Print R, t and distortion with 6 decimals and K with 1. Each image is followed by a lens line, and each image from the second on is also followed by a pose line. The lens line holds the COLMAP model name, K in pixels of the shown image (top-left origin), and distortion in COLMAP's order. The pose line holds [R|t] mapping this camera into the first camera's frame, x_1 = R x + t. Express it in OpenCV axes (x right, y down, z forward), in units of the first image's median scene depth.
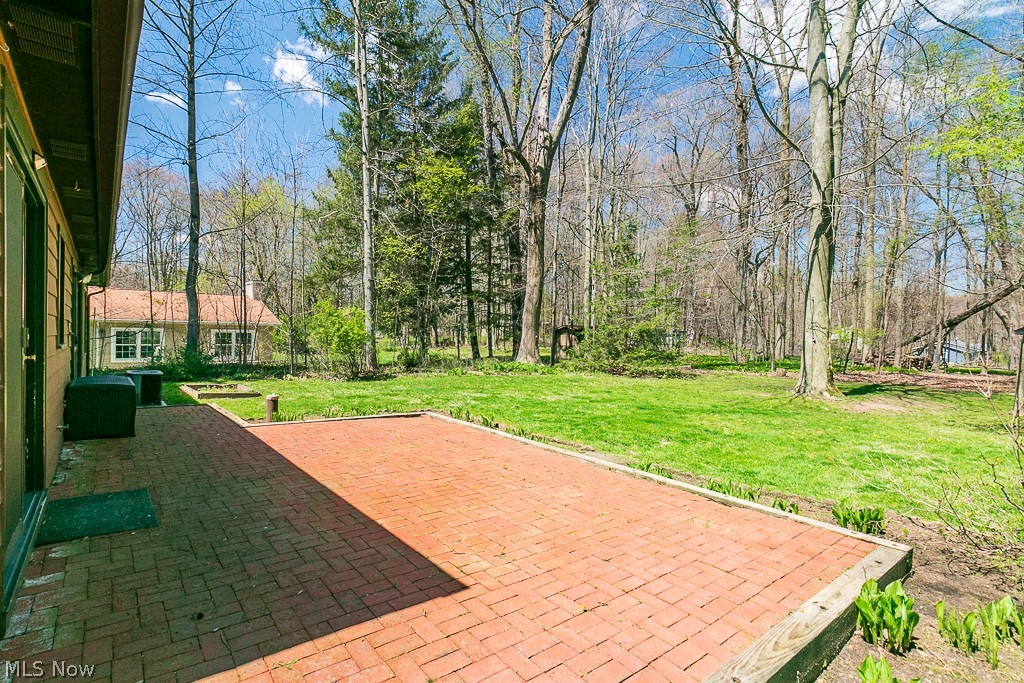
lens RADIAL K [[492.9, 0, 512.0], [0, 492.9, 341.5], [0, 0, 1]] dist [-0.001530, 0.000129]
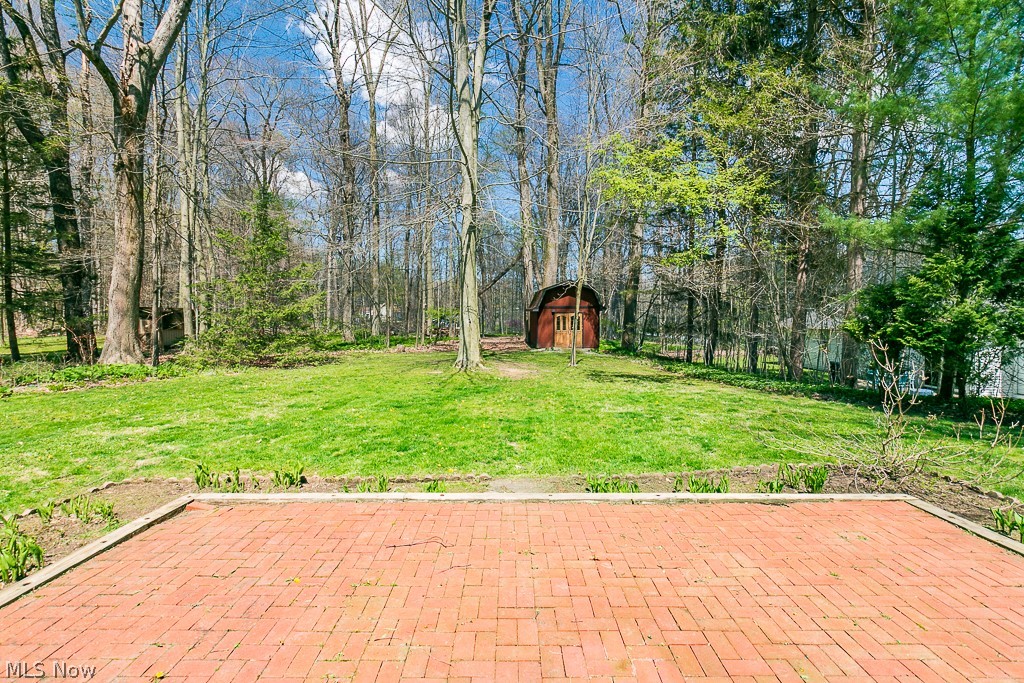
lens RADIAL K [[461.8, 0, 508.9], [0, 461.8, 315.9], [0, 0, 1]] dist [-0.000855, -0.000086]
pose [[0.634345, -0.025248, 0.772638, -0.122839], [0.029285, 0.999534, 0.008619, -0.014180], [-0.772495, 0.017159, 0.634789, 0.163551]]
